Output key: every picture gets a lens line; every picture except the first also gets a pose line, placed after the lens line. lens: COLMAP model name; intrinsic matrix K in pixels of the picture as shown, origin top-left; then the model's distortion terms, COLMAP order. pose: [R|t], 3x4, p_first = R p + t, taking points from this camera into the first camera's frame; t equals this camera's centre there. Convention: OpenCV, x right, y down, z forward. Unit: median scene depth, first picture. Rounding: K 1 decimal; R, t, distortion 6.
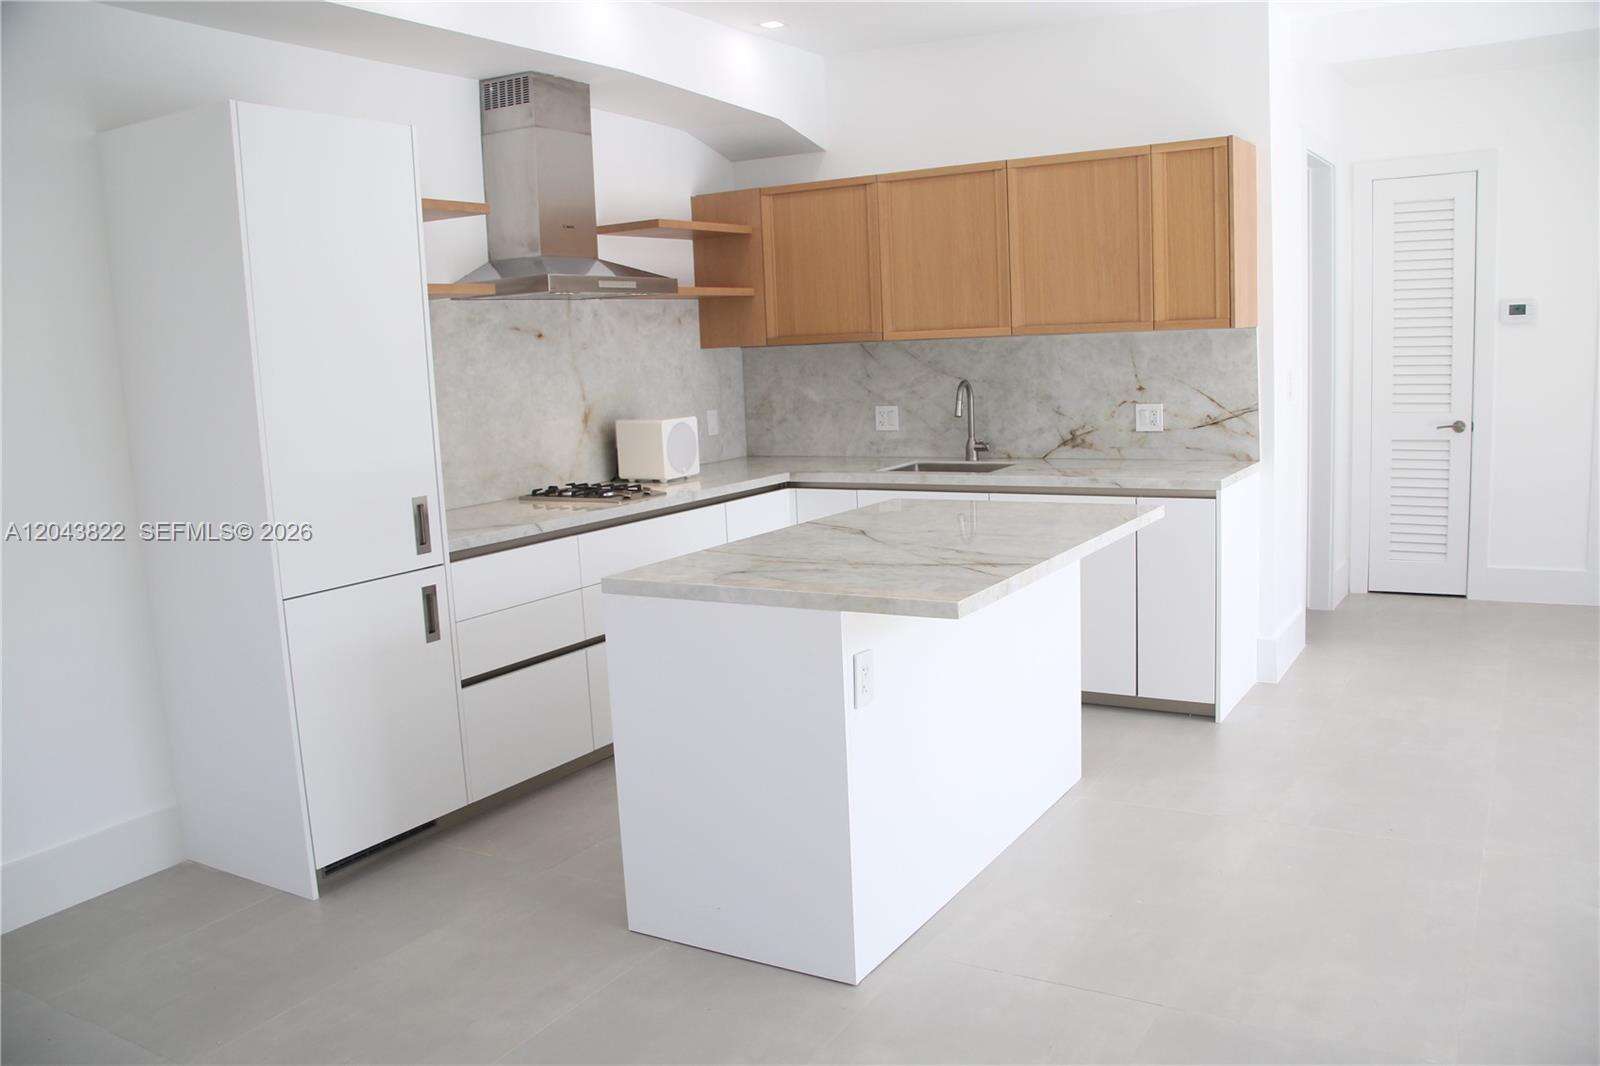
lens RADIAL K [[1294.1, 0, 804.3], [0, 1294.1, 533.5], [0, 0, 1]] dist [-0.111533, 0.045506]
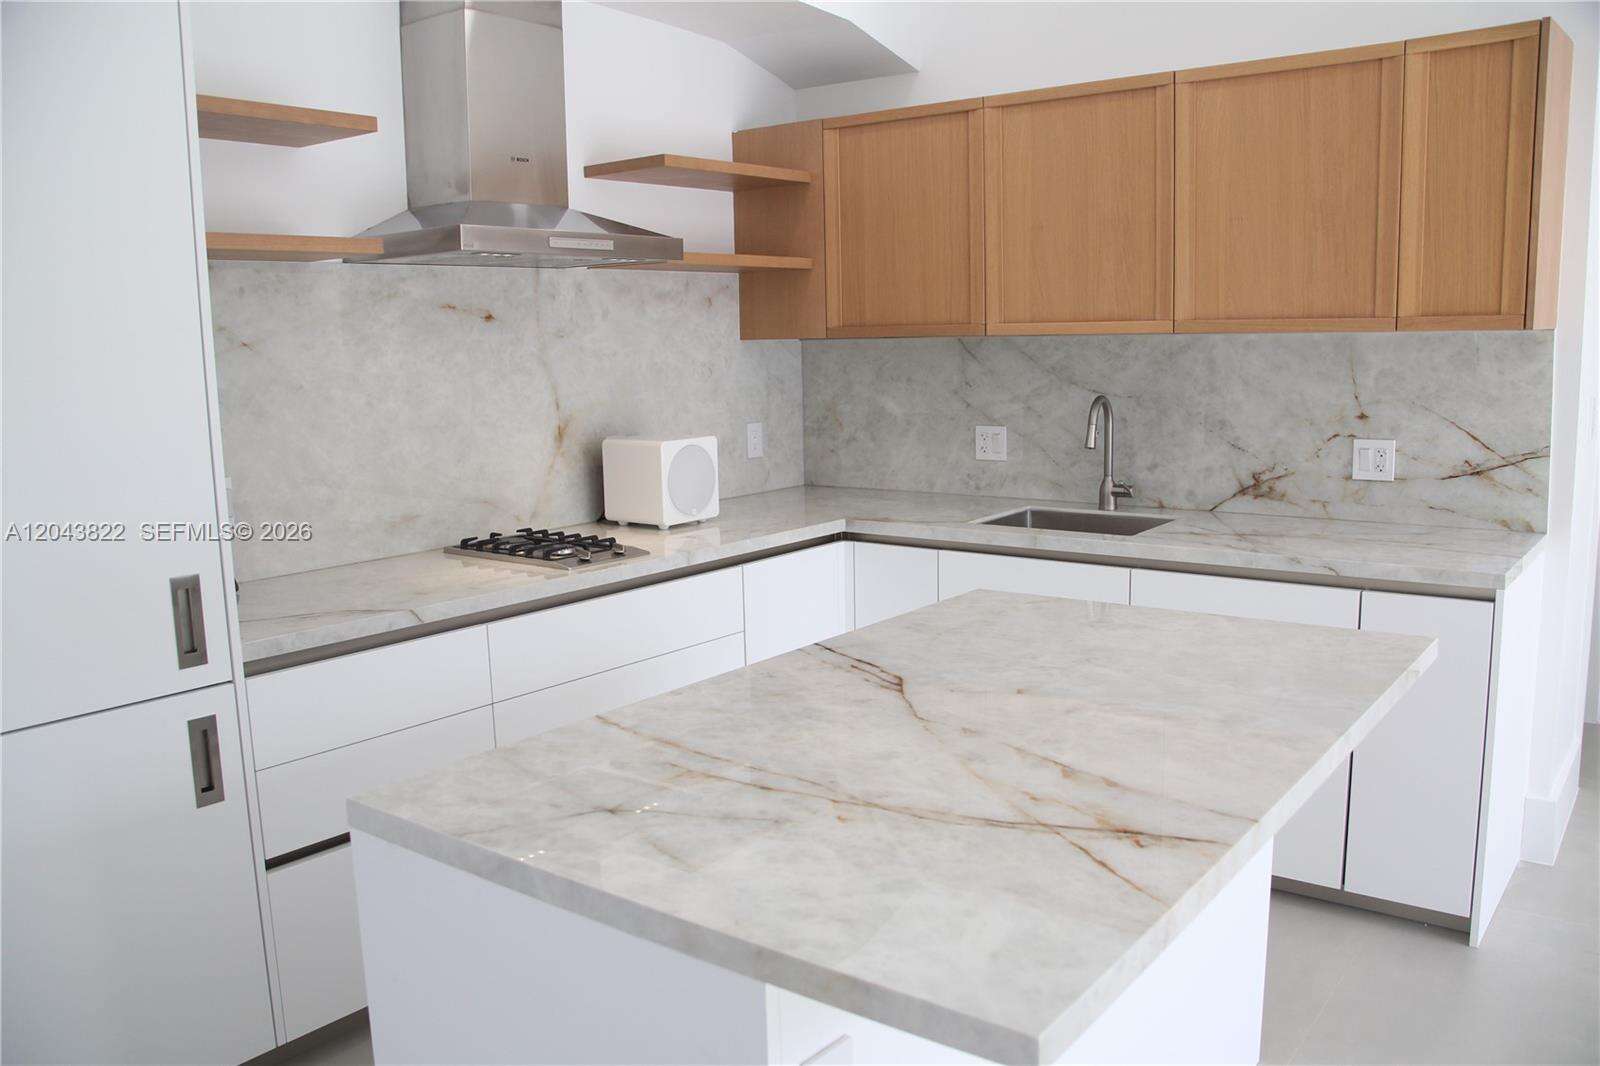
lens RADIAL K [[1294.1, 0, 802.6], [0, 1294.1, 533.9], [0, 0, 1]] dist [-0.111533, 0.045506]
pose [[0.993786, 0.038522, -0.104426, 0.041942], [-0.037609, 0.999235, 0.010698, -0.048475], [0.104759, -0.006705, 0.994475, 0.312370]]
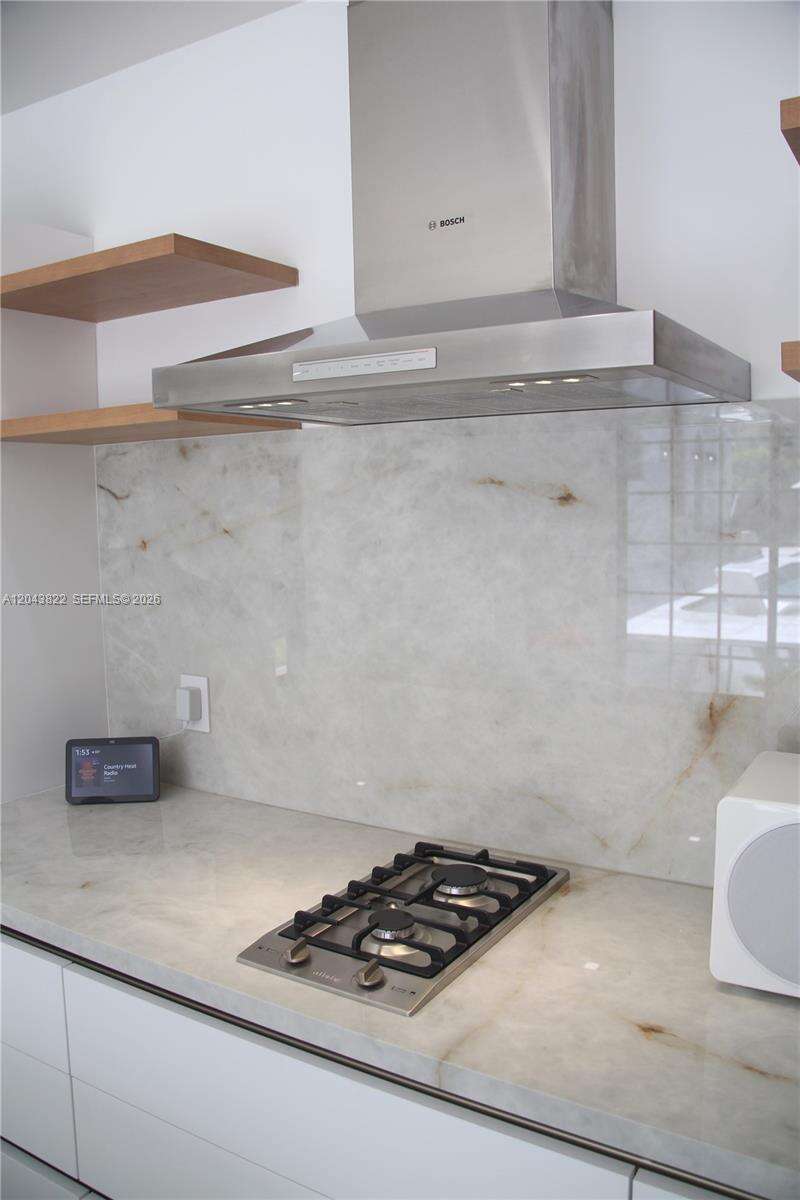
lens RADIAL K [[970.6, 0, 401.7], [0, 970.6, 601.1], [0, 0, 1]] dist [-0.111533, 0.045506]
pose [[-0.009209, 0.145041, -0.989383, 0.105383], [-0.130327, 0.980811, 0.144998, -0.156342], [0.991428, 0.130279, 0.009870, 0.928862]]
